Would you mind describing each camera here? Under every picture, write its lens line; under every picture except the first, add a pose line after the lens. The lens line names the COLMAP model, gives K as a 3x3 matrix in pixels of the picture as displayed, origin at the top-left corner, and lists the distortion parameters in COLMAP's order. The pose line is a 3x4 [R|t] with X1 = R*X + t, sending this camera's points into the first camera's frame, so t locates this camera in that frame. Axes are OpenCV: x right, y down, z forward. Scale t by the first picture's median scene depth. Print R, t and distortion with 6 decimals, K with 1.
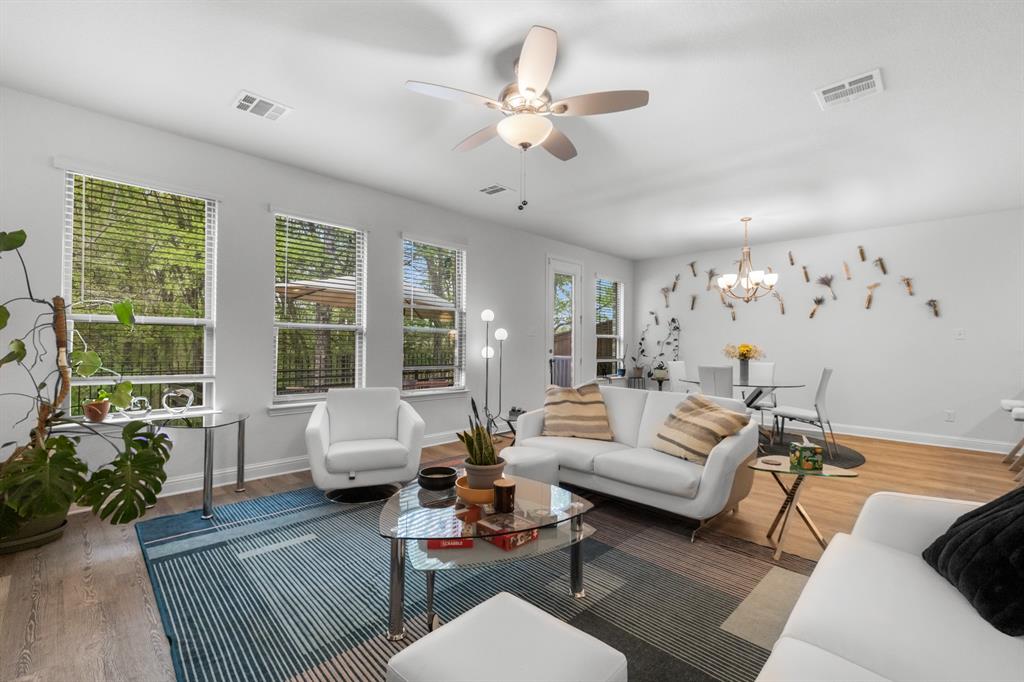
lens RADIAL K [[446.4, 0, 504.6], [0, 446.4, 338.2], [0, 0, 1]] dist [-0.000946, -0.000091]
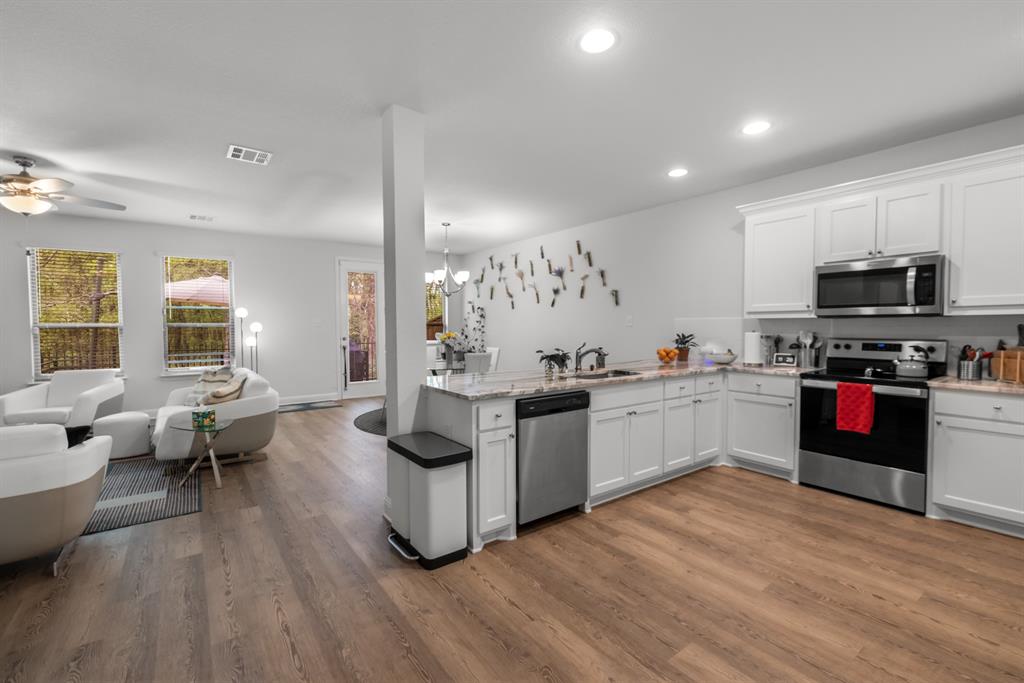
lens RADIAL K [[440.1, 0, 512.0], [0, 440.1, 341.5], [0, 0, 1]] dist [-0.025721, 0.000086]
pose [[0.990078, -0.009098, -0.140225, 0.760471], [0.016231, 0.998627, 0.049810, -0.015339], [0.139579, -0.051592, 0.988866, -0.097104]]
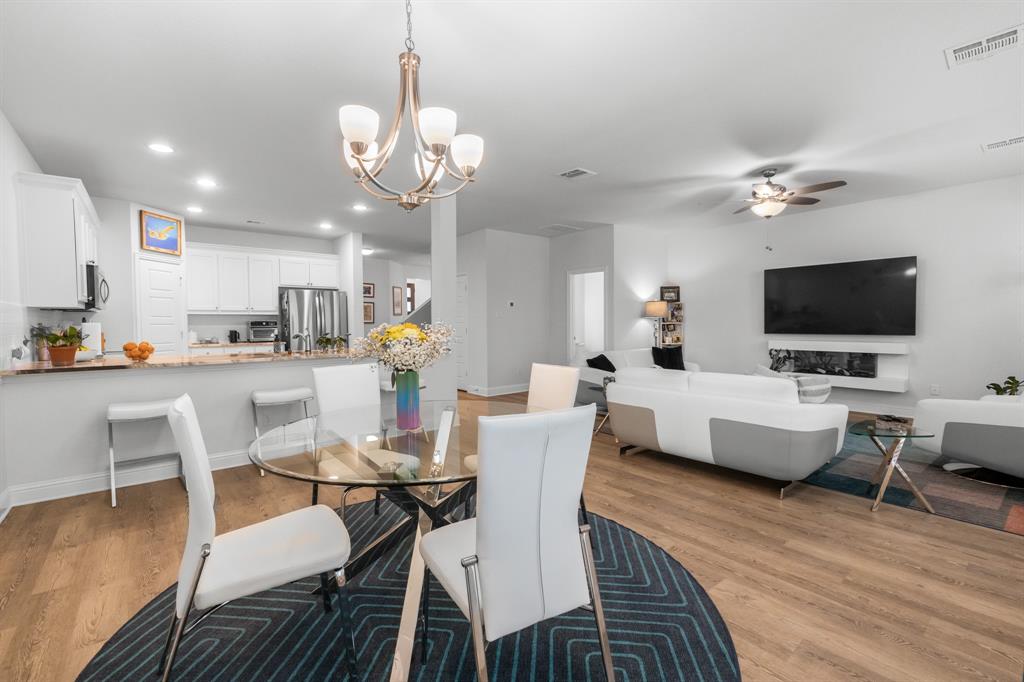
lens RADIAL K [[446.4, 0, 504.6], [0, 446.4, 338.2], [0, 0, 1]] dist [-0.000946, -0.000091]
pose [[-0.994814, -0.007310, 0.101446, 0.372269], [-0.004810, 0.999679, 0.024874, 0.013660], [-0.101595, 0.024257, -0.994530, 1.201306]]
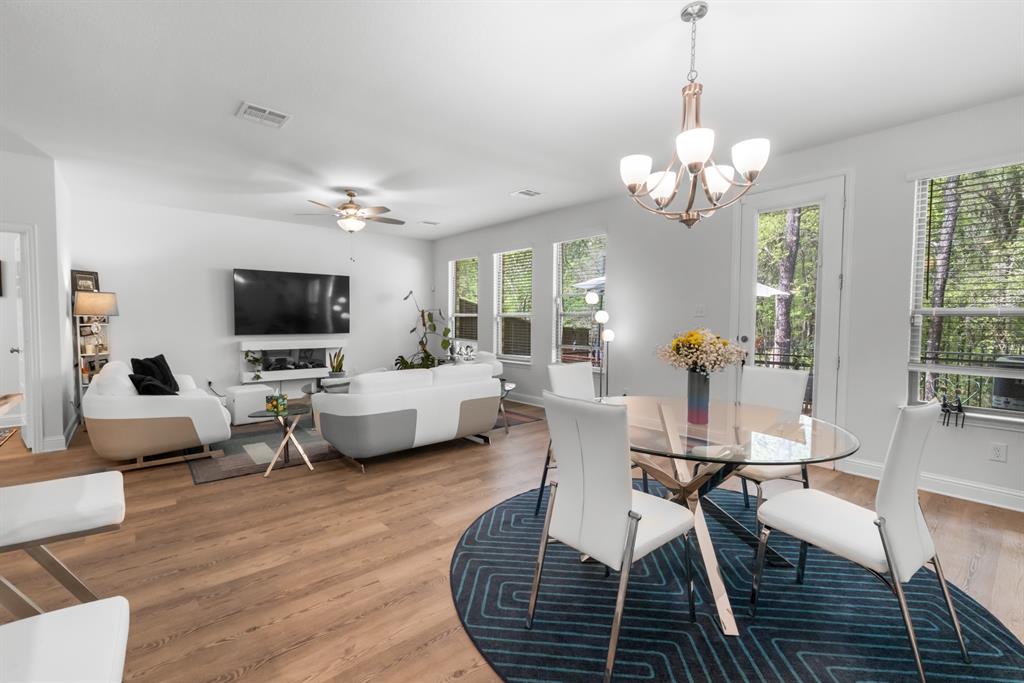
lens RADIAL K [[446.4, 0, 504.6], [0, 446.4, 338.7], [0, 0, 1]] dist [-0.000946, -0.000091]
pose [[-0.084684, 0.031217, -0.995919, 0.841744], [0.006283, 0.999506, 0.030795, 0.006484], [0.996388, -0.003650, -0.084838, 0.767610]]
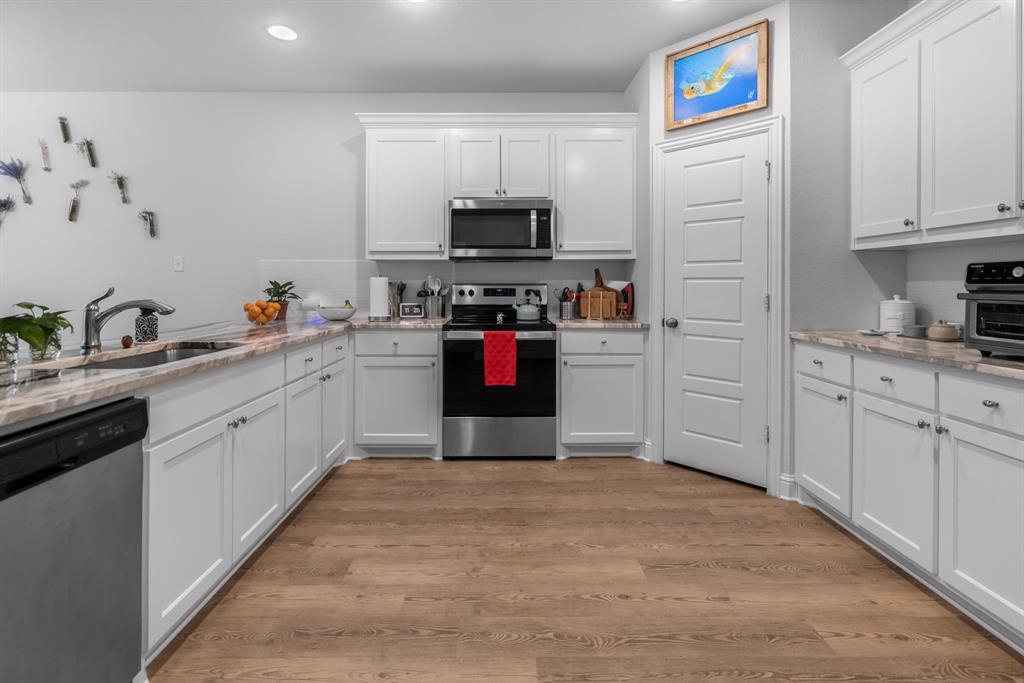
lens RADIAL K [[462.2, 0, 499.1], [0, 462.2, 283.1], [0, 0, 1]] dist [-0.000072, 0.000183]
pose [[0.702745, -0.009633, 0.711376, 0.740075], [-0.000383, 0.999903, 0.013918, 0.009708], [-0.711441, -0.010053, 0.702673, 0.129289]]
